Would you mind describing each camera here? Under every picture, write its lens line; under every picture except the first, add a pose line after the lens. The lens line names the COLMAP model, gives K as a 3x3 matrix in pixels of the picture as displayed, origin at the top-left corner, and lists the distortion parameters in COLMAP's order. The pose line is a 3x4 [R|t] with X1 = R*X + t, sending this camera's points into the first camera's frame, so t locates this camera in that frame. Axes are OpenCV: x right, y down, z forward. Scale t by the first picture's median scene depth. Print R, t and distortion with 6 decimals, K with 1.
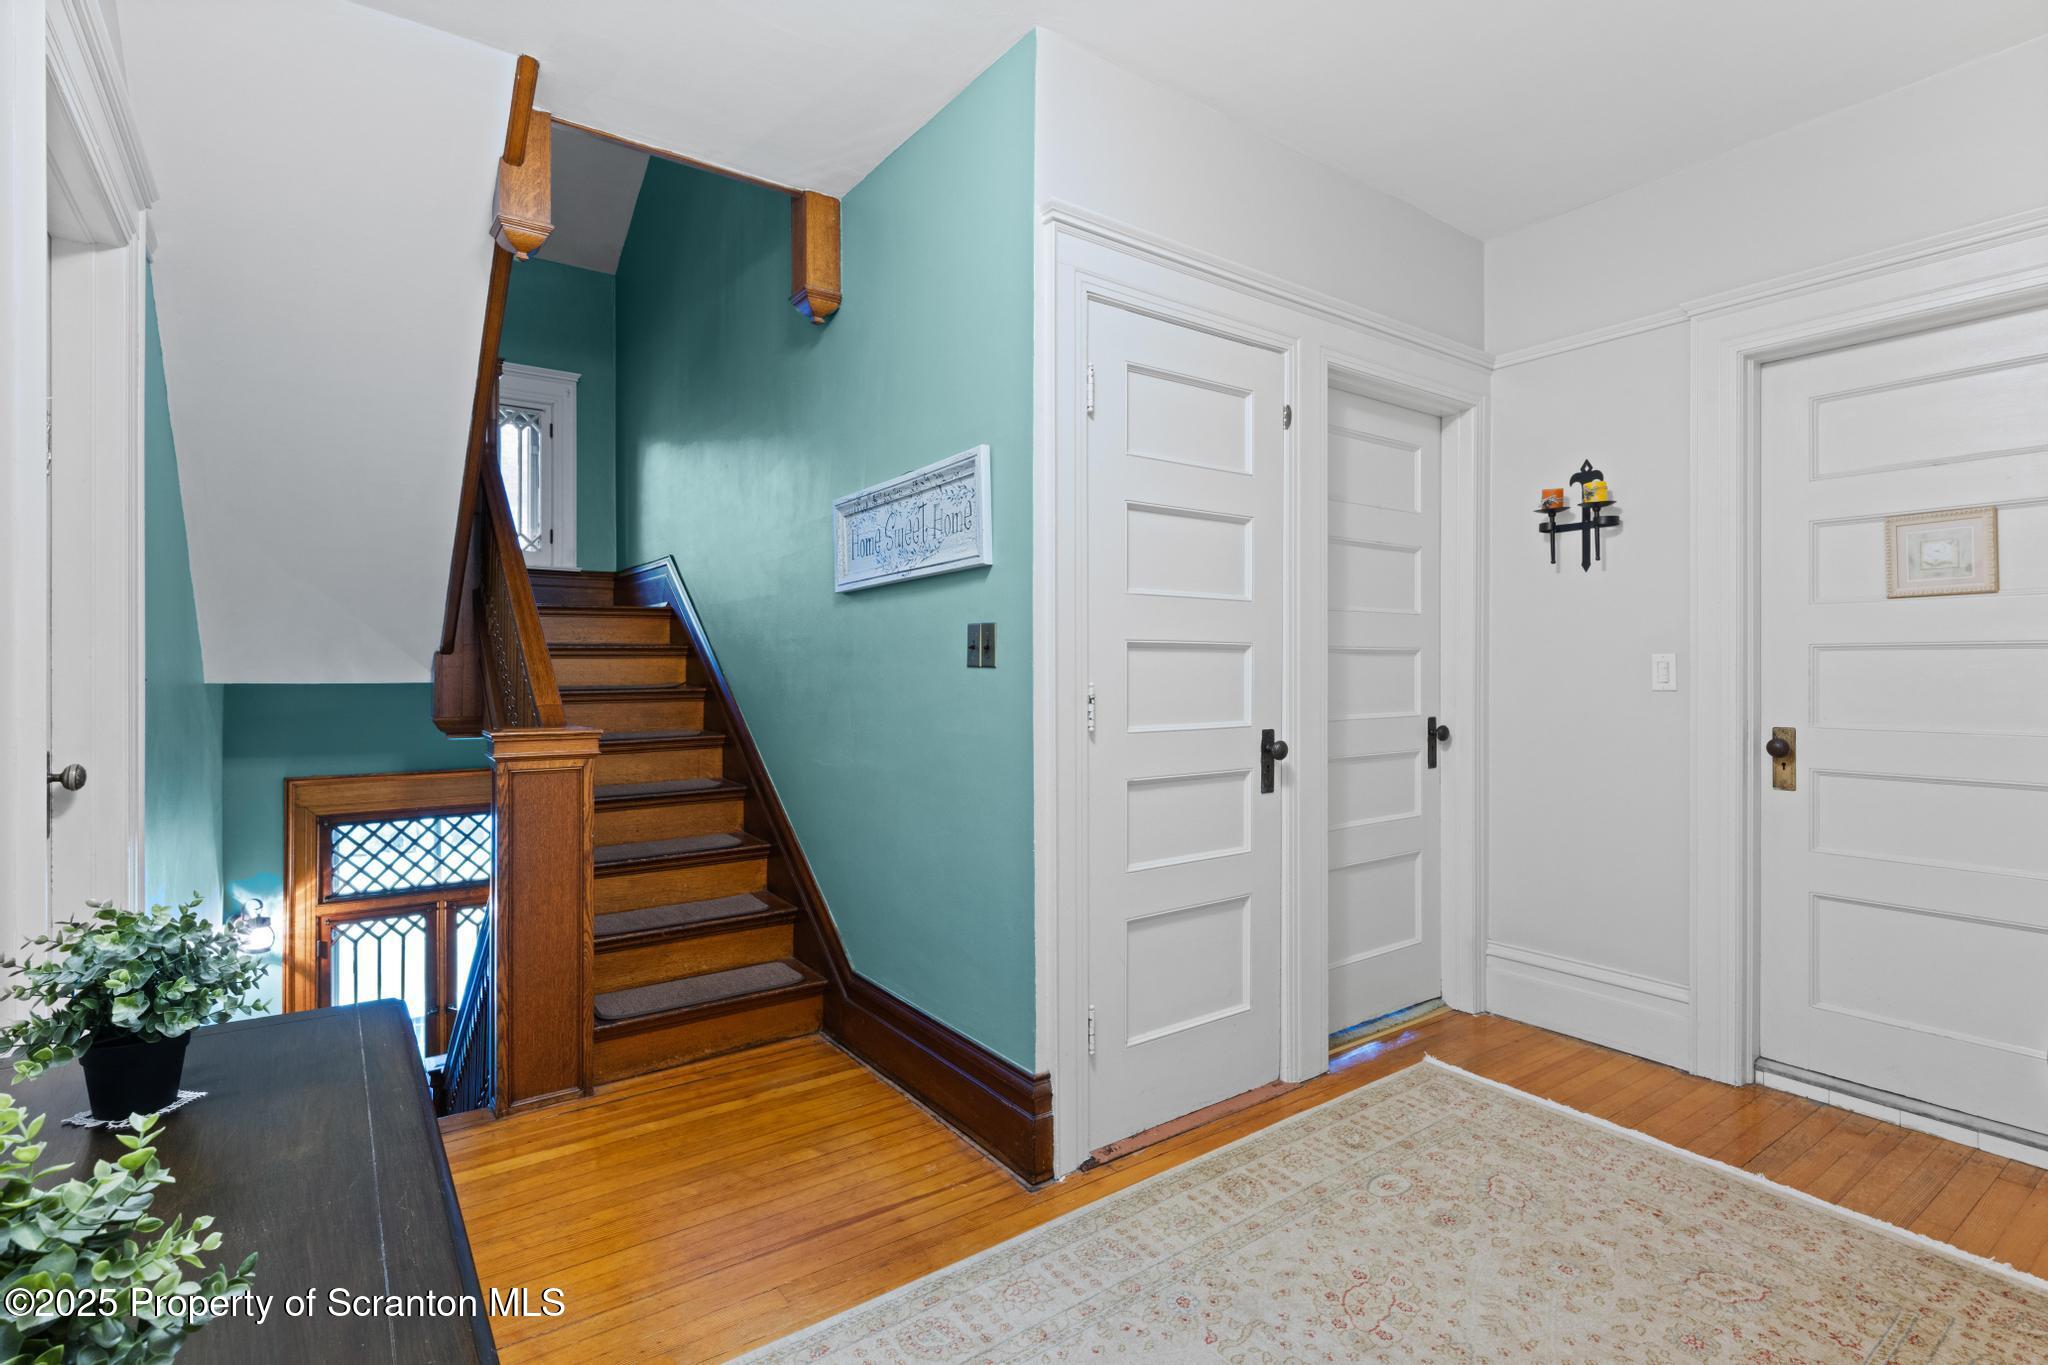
lens RADIAL K [[1011.4, 0, 1010.8], [0, 1011.4, 671.7], [0, 0, 1]] dist [0.003810, 0.000135]
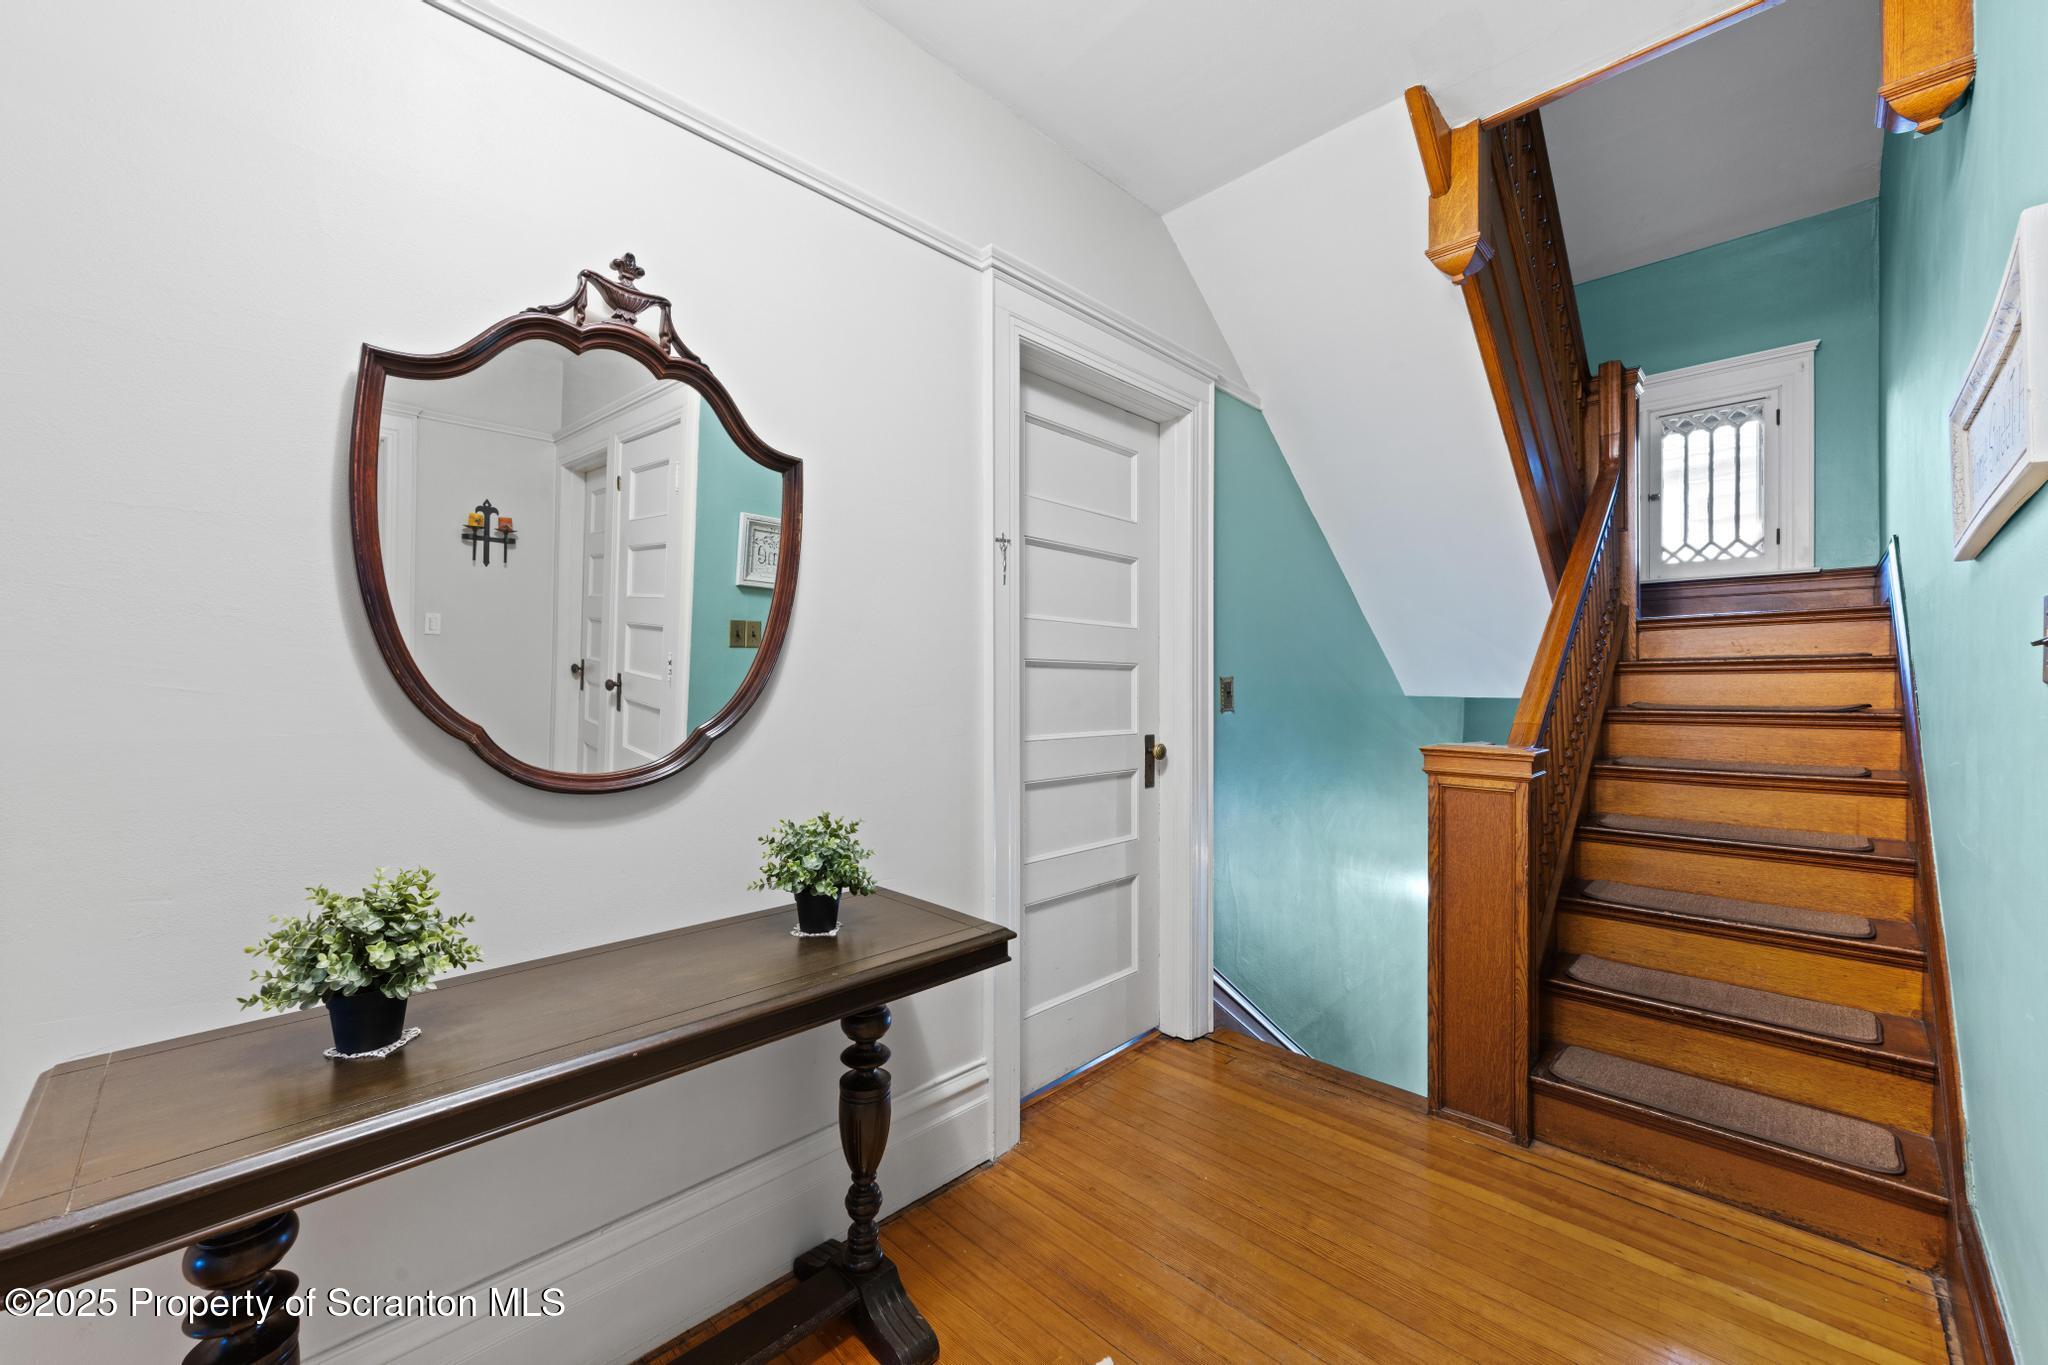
lens RADIAL K [[795.1, 0, 1011.3], [0, 795.1, 684.8], [0, 0, 1]] dist [0.001747, -0.000214]
pose [[0.174690, 0.002075, -0.984621, 0.216063], [-0.005391, 0.999985, 0.001151, -0.002023], [0.984609, 0.005107, 0.174699, 0.404719]]
